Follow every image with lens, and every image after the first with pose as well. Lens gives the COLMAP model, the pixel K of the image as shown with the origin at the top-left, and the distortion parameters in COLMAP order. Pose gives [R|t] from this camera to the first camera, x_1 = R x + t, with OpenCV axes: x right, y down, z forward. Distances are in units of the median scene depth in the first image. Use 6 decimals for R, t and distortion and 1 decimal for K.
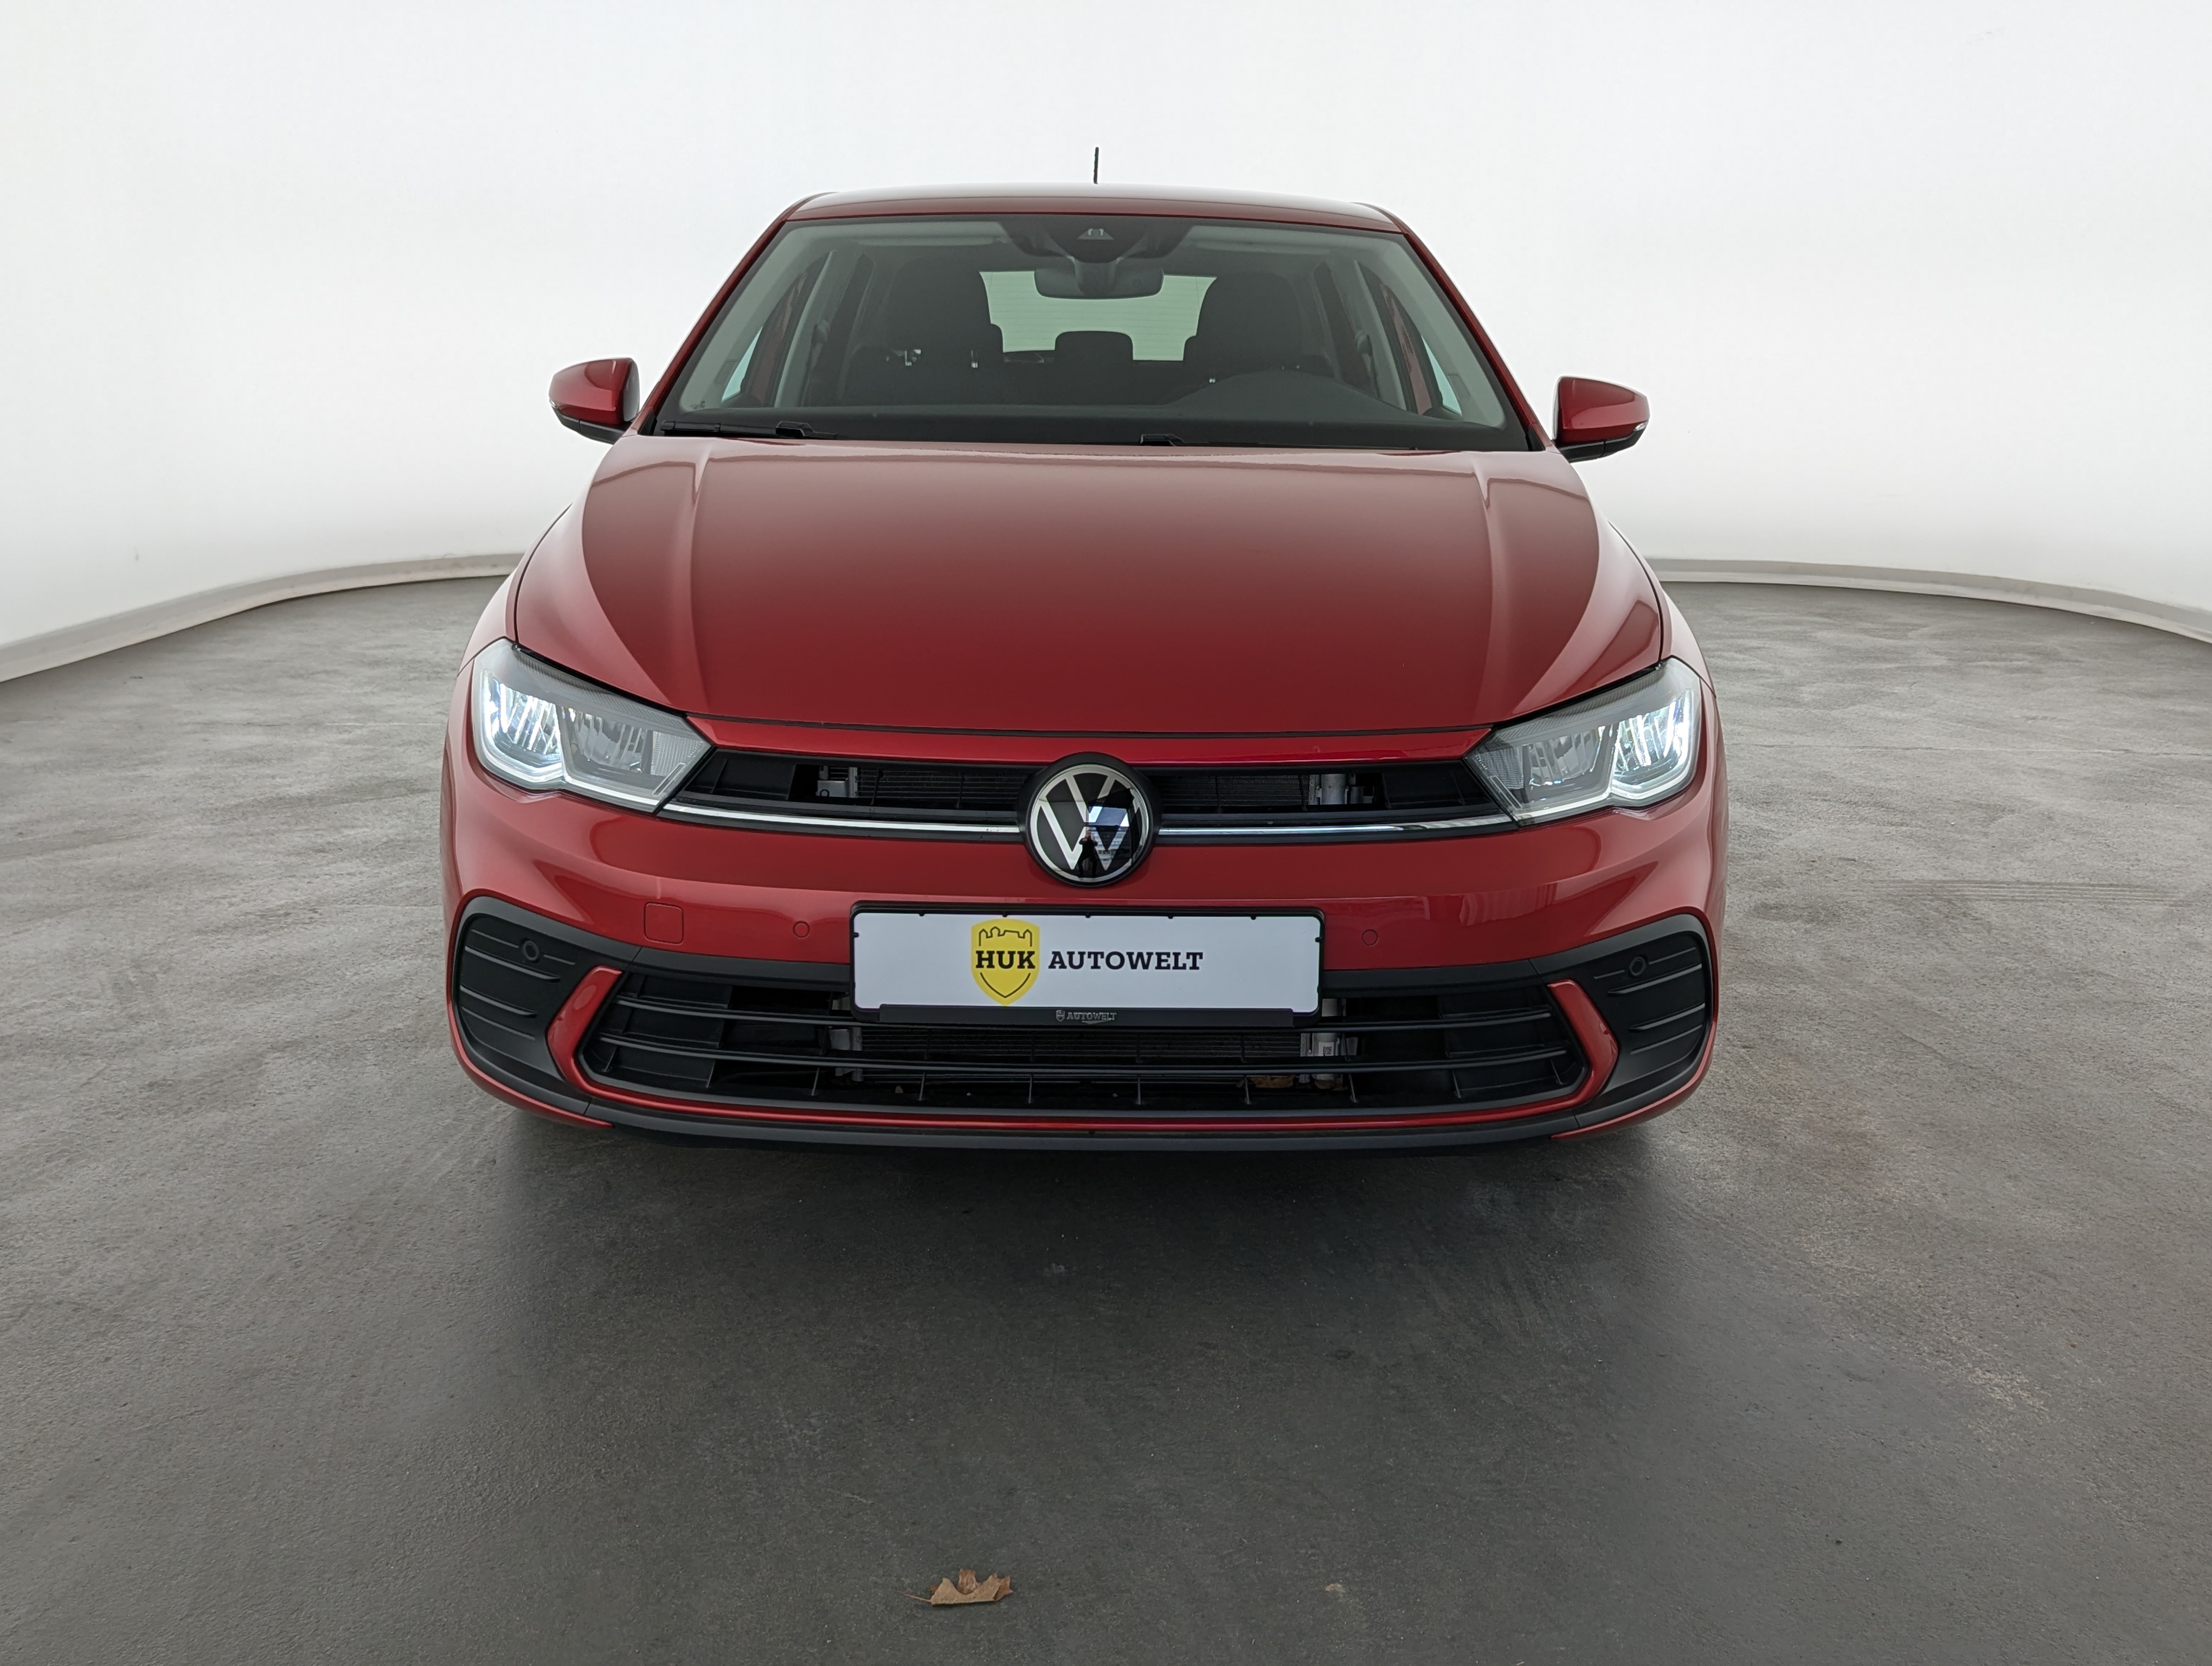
lens RADIAL K [[1874.1, 0, 1045.9], [0, 1874.1, 822.6], [0, 0, 1]] dist [0.038665, 0.012075]
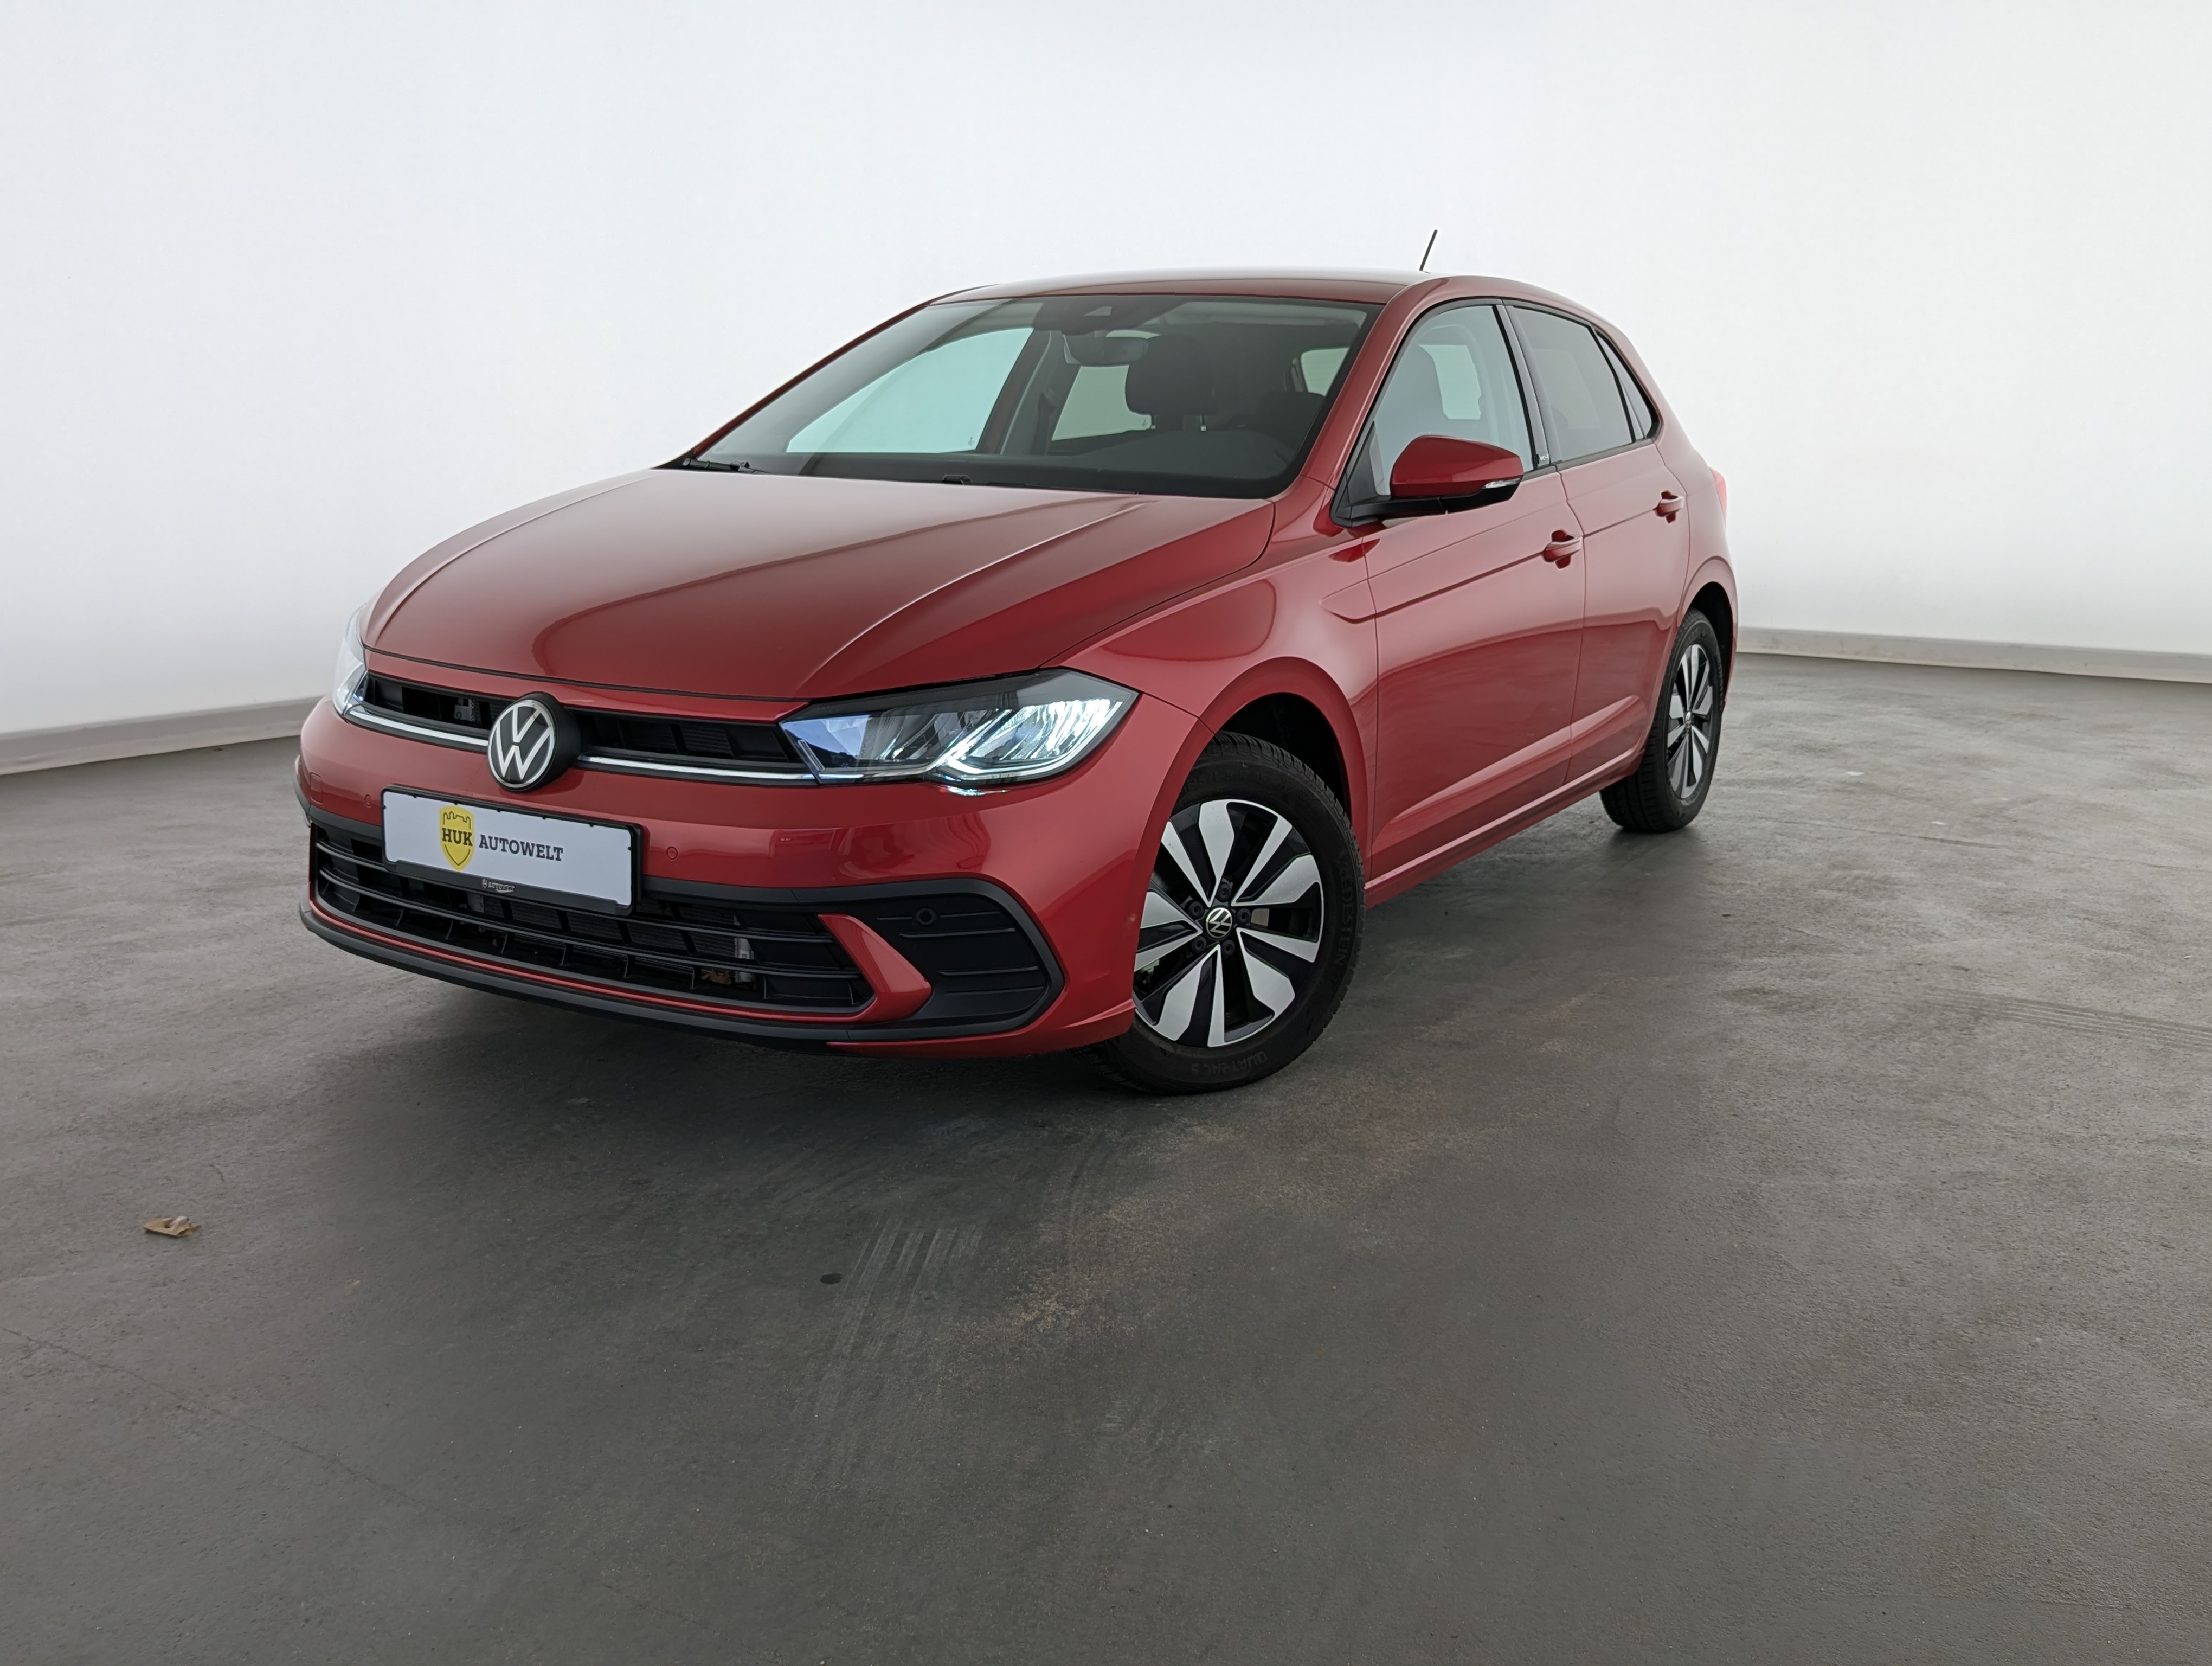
lens RADIAL K [[1874.1, 0, 1096.3], [0, 1874.1, 830.7], [0, 0, 1]] dist [0.038665, 0.012075]
pose [[0.878732, 0.113479, -0.463630, 0.817773], [-0.128999, 0.991643, -0.001779, 0.009222], [0.459554, 0.061372, 0.886027, 0.007055]]
